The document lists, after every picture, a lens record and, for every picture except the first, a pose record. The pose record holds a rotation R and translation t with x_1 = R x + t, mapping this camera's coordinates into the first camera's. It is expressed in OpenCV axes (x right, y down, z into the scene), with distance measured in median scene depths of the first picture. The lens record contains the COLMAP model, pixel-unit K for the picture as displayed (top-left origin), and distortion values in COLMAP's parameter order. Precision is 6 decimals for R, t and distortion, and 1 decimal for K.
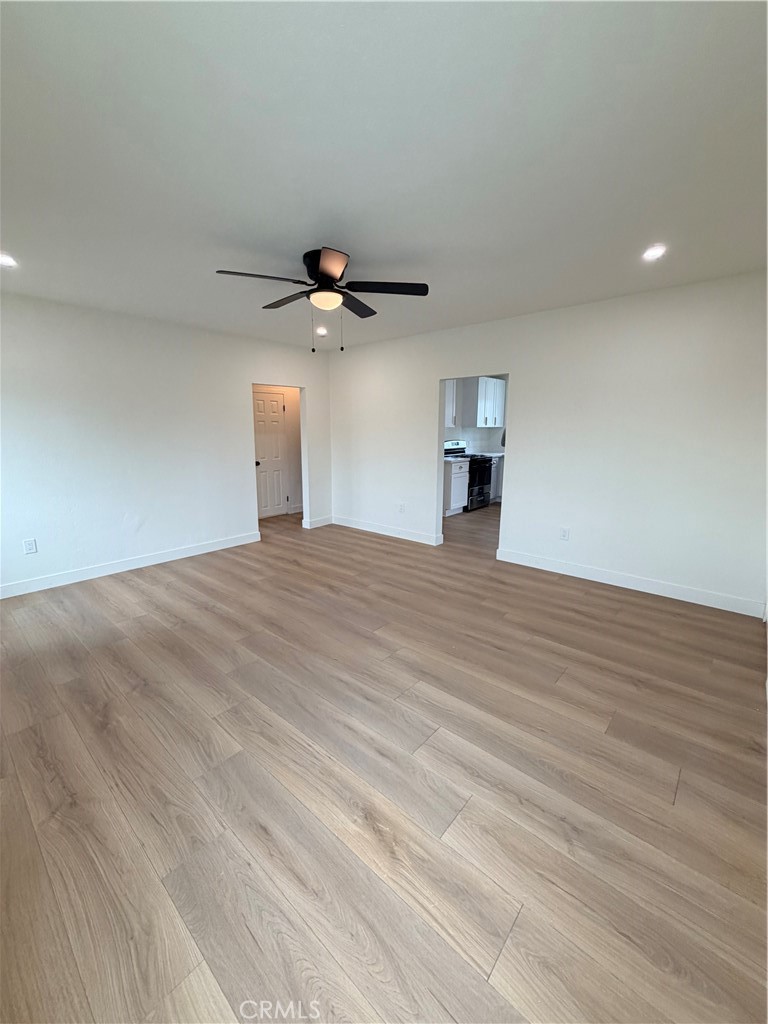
lens RADIAL K [[407.8, 0, 383.9], [0, 407.8, 510.5], [0, 0, 1]] dist [0.001615, -0.000079]
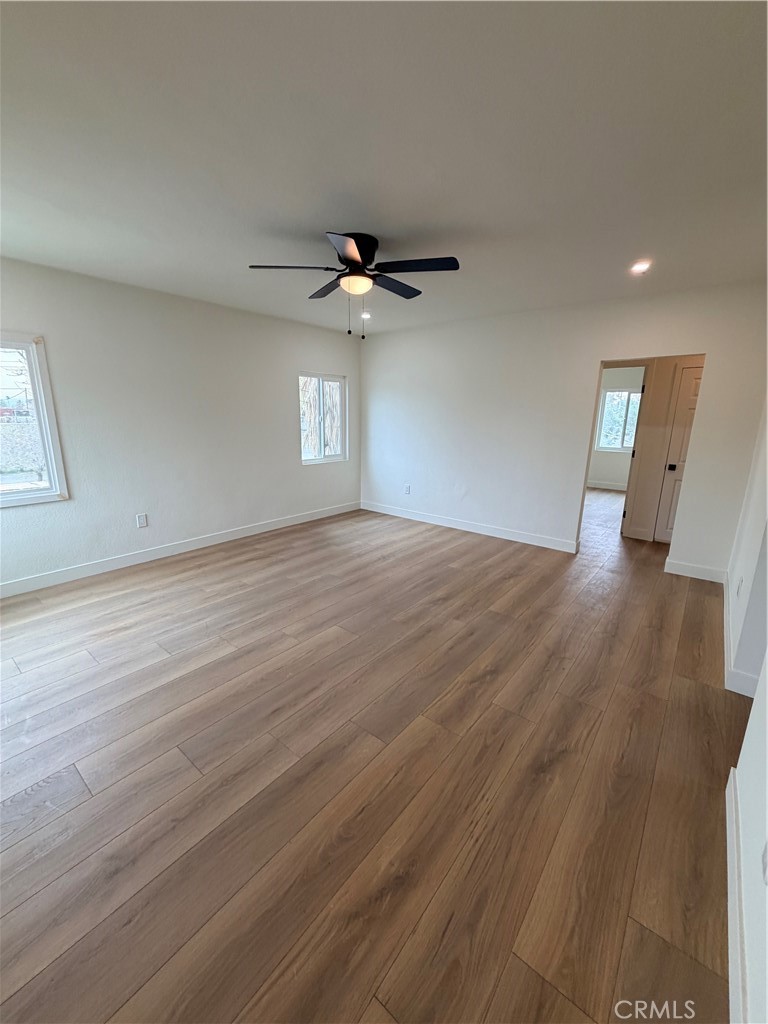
lens RADIAL K [[407.8, 0, 383.9], [0, 407.8, 510.5], [0, 0, 1]] dist [0.001615, -0.000079]
pose [[0.043923, 0.232767, -0.971540, 0.762247], [-0.213567, 0.952186, 0.218474, -0.177195], [0.975940, 0.197893, 0.091535, 0.861610]]
